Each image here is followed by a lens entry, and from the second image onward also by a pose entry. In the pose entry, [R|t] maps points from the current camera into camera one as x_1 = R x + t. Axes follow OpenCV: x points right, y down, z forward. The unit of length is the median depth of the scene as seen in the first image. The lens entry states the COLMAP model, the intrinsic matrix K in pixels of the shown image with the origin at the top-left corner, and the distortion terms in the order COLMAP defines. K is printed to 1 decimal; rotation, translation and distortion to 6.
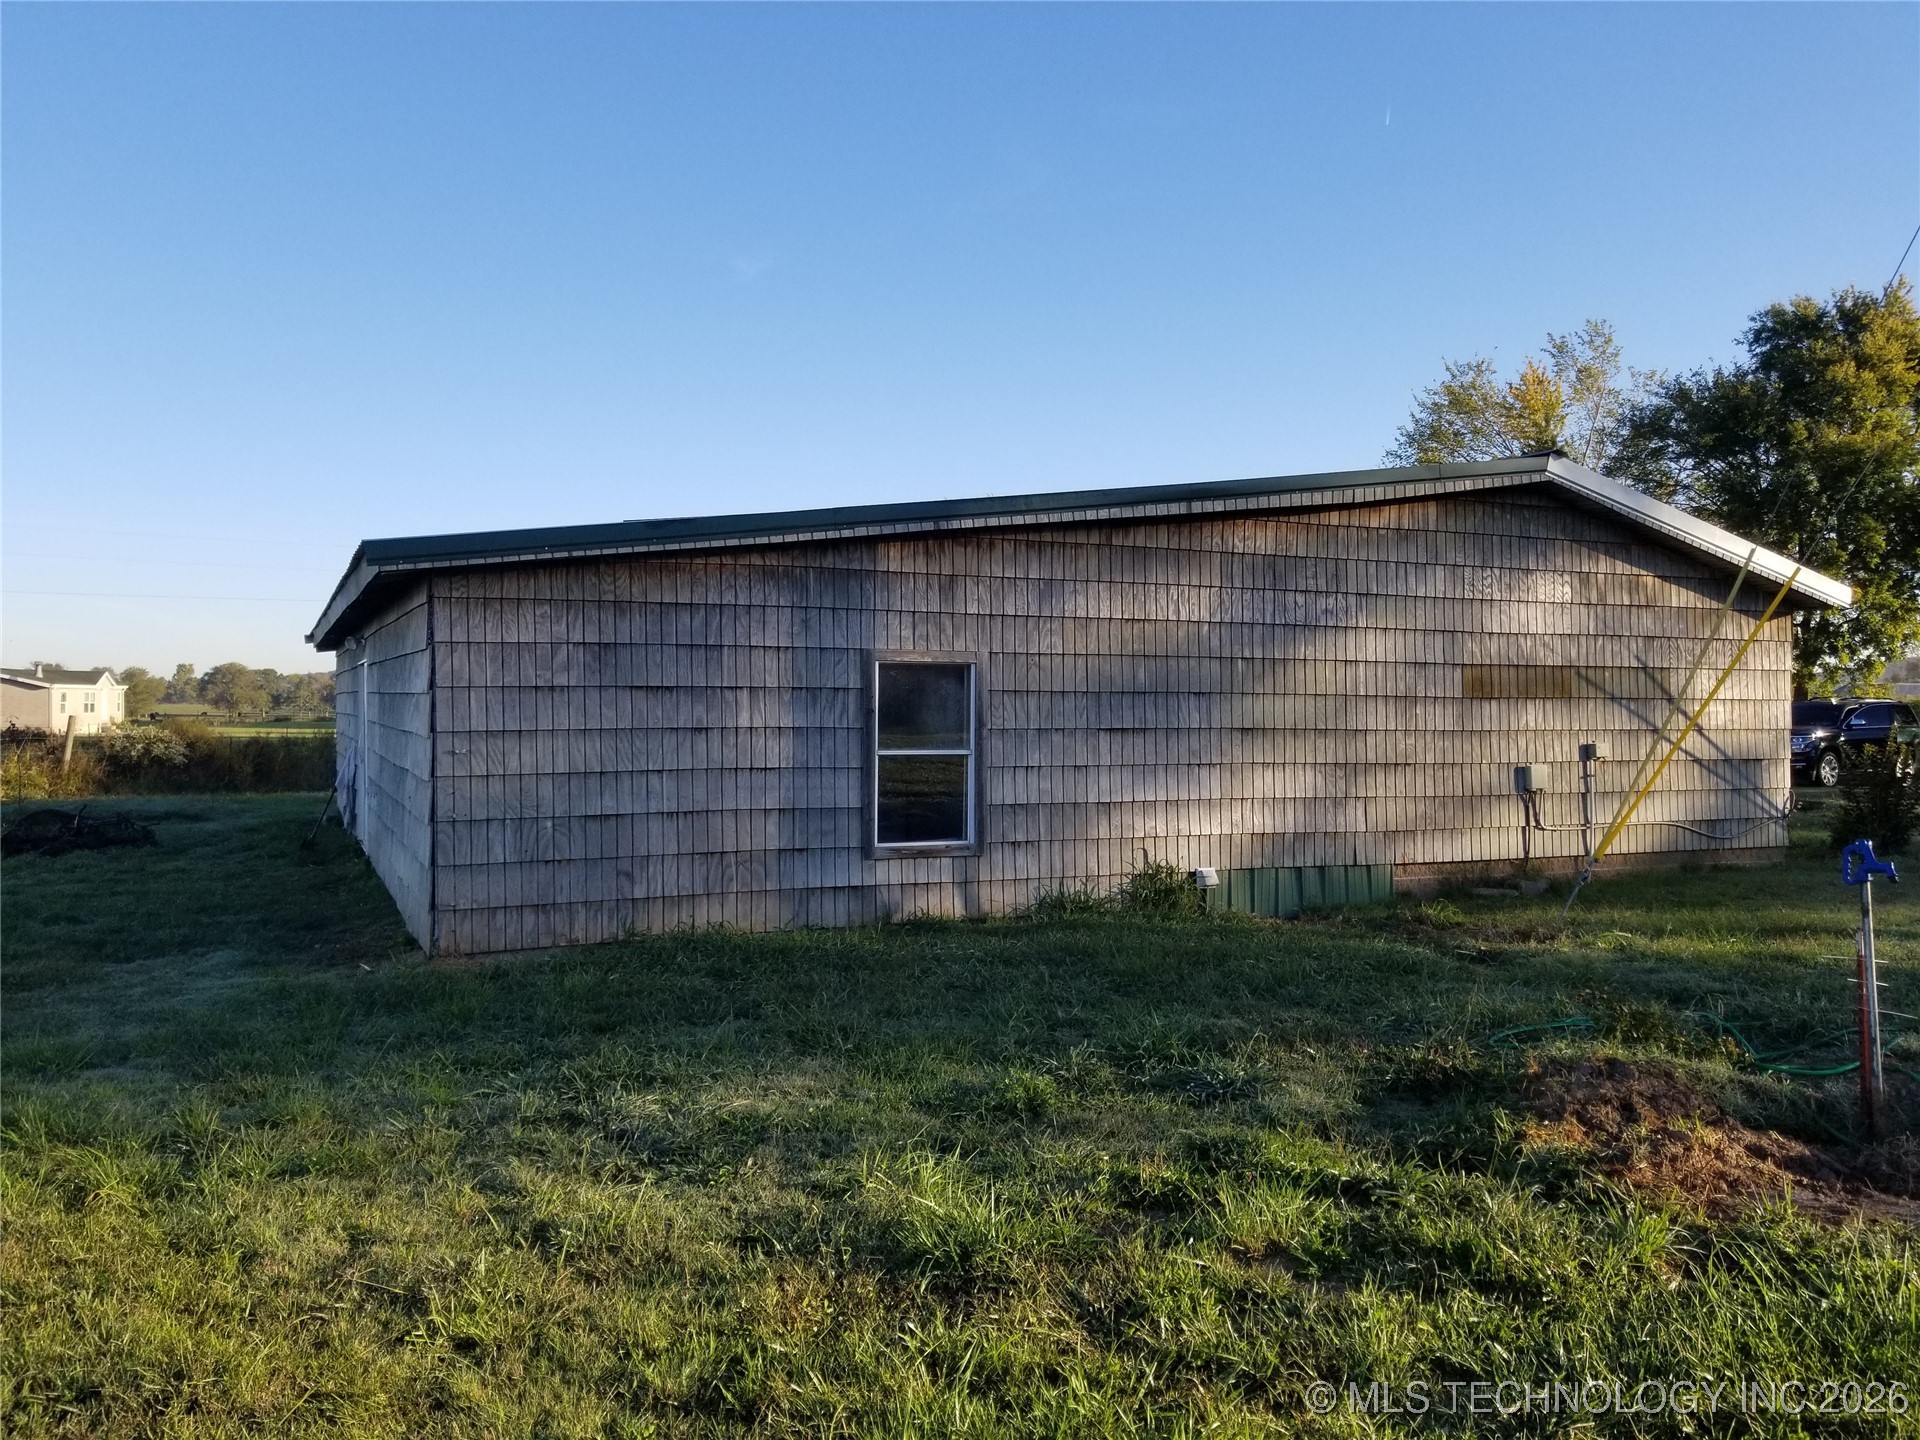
lens RADIAL K [[1484.2, 0, 915.7], [0, 1484.2, 731.1], [0, 0, 1]] dist [0.067852, -0.103358]
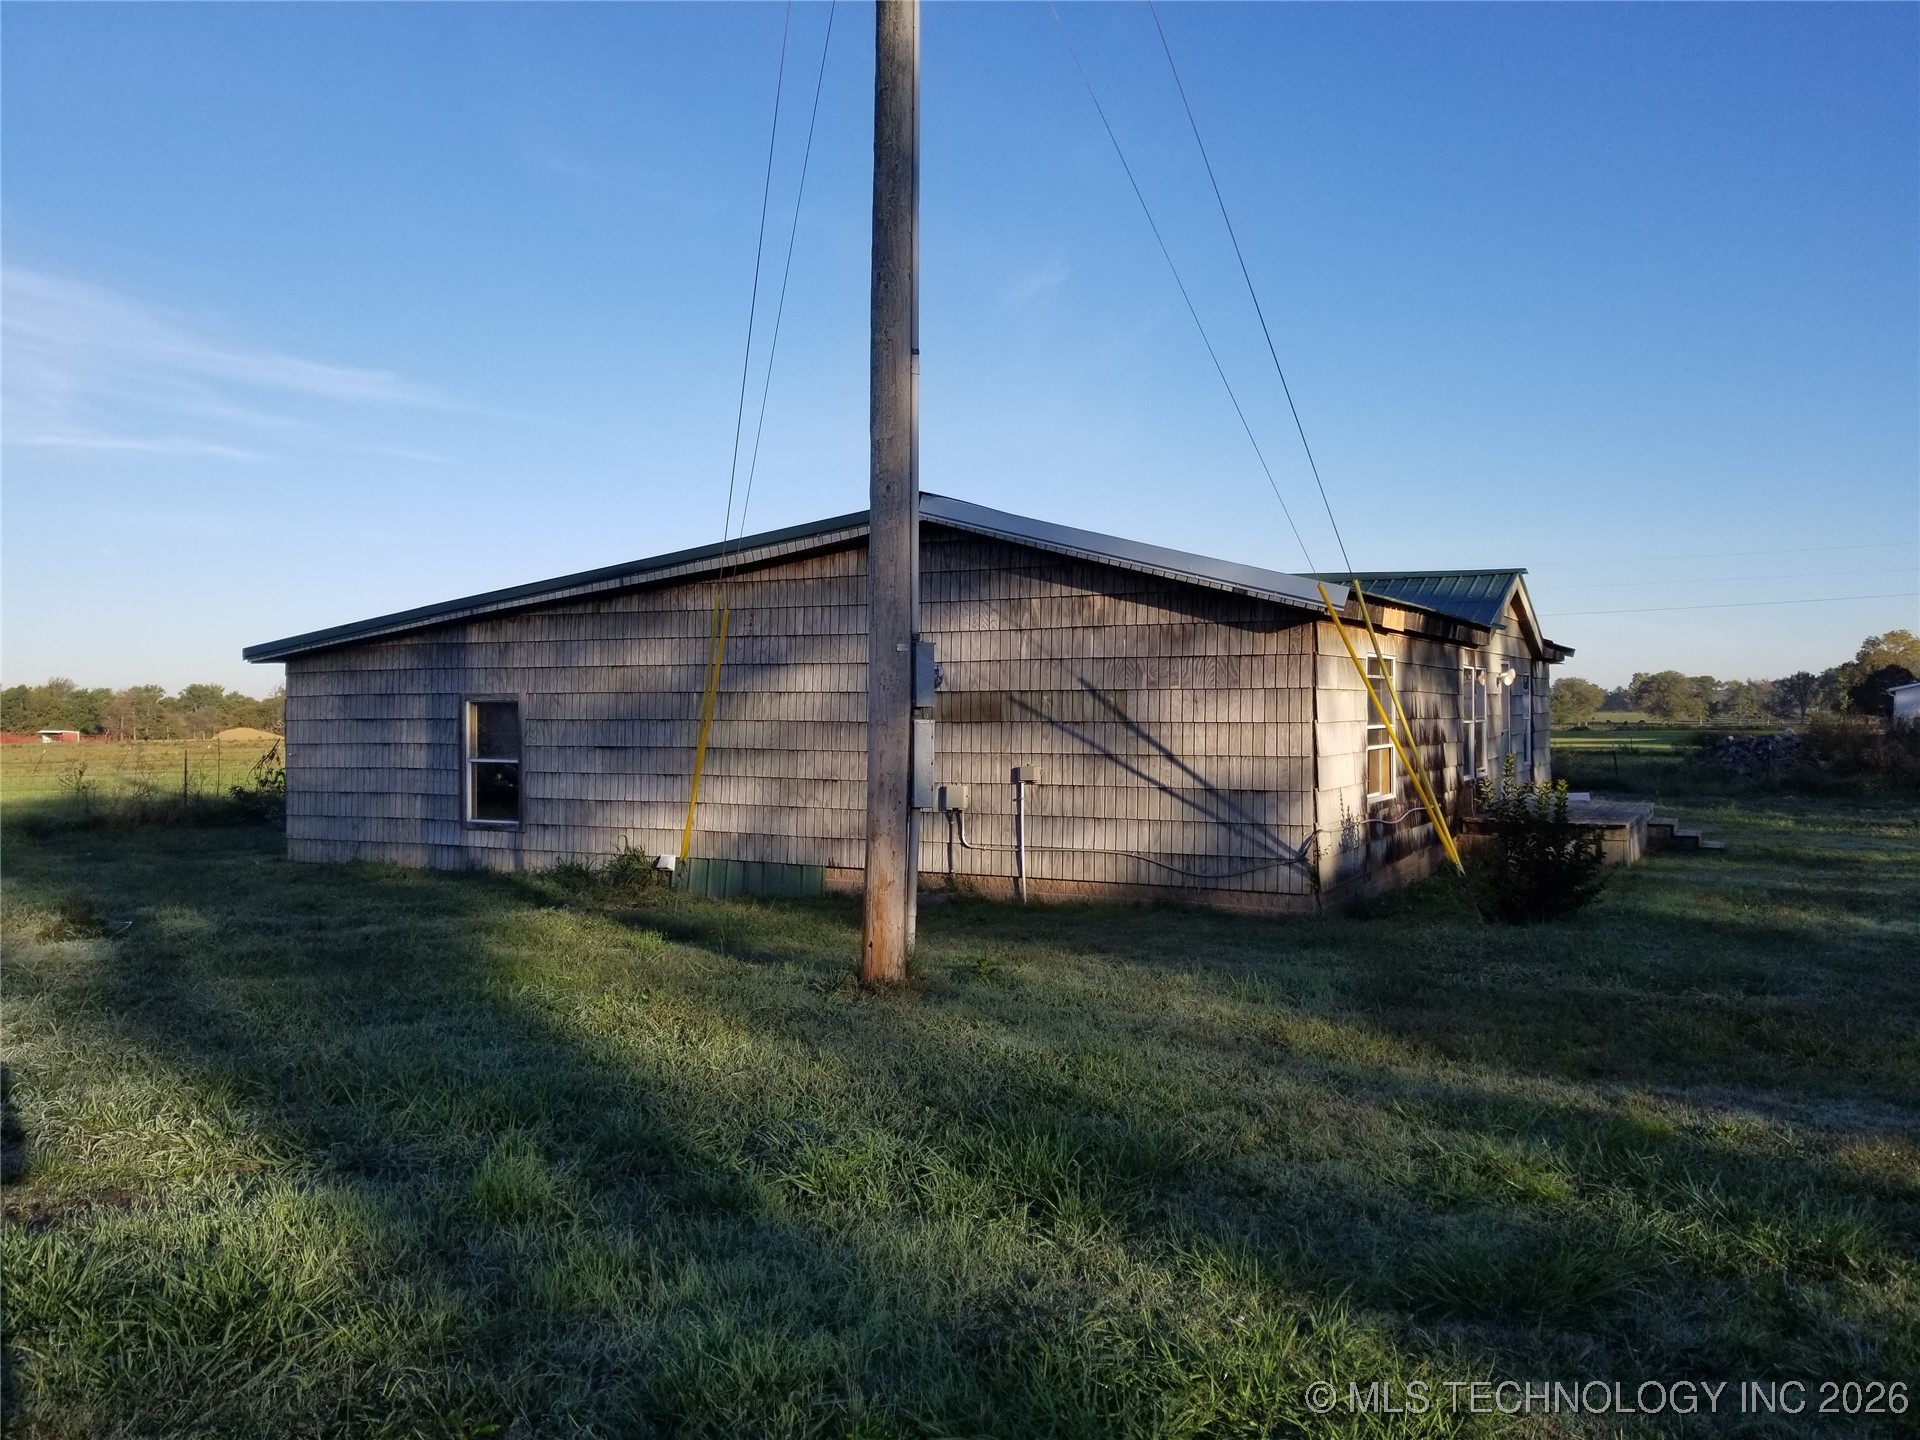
lens RADIAL K [[1484.2, 0, 969.4], [0, 1484.2, 726.1], [0, 0, 1]] dist [0.067852, -0.103358]
pose [[0.630453, 0.001599, -0.776226, 1.382303], [-0.008359, 0.999954, -0.004729, -0.016637], [0.776182, 0.009470, 0.630437, 0.387594]]
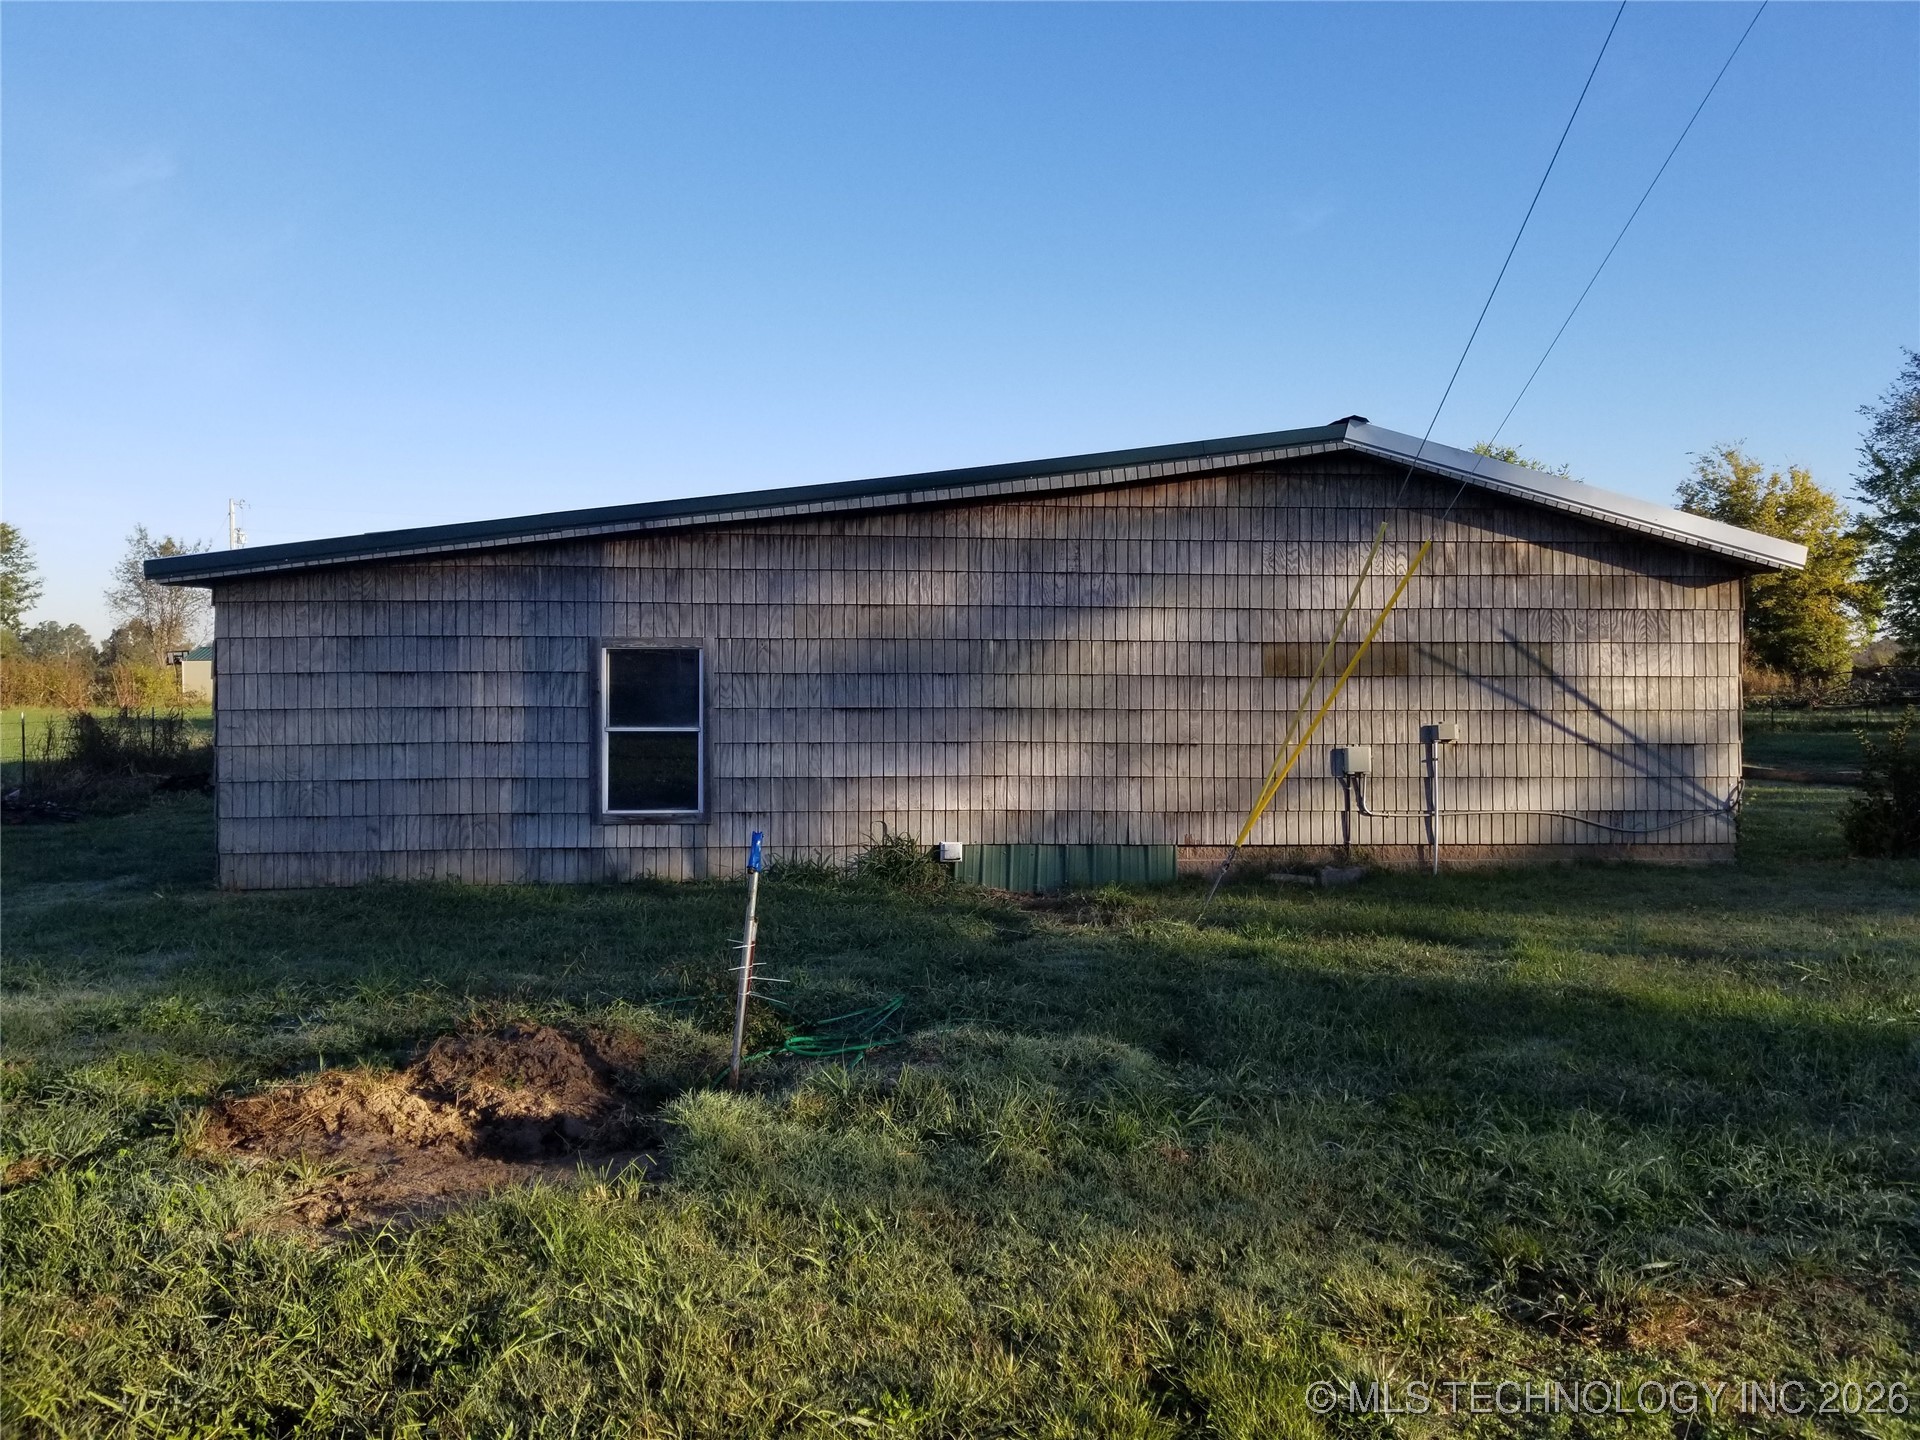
lens RADIAL K [[1484.2, 0, 953.5], [0, 1484.2, 703.2], [0, 0, 1]] dist [0.067852, -0.103358]
pose [[0.942466, 0.004392, -0.334273, 0.547718], [-0.002605, 0.999980, 0.005795, -0.011453], [0.334292, -0.004591, 0.942458, 0.024059]]
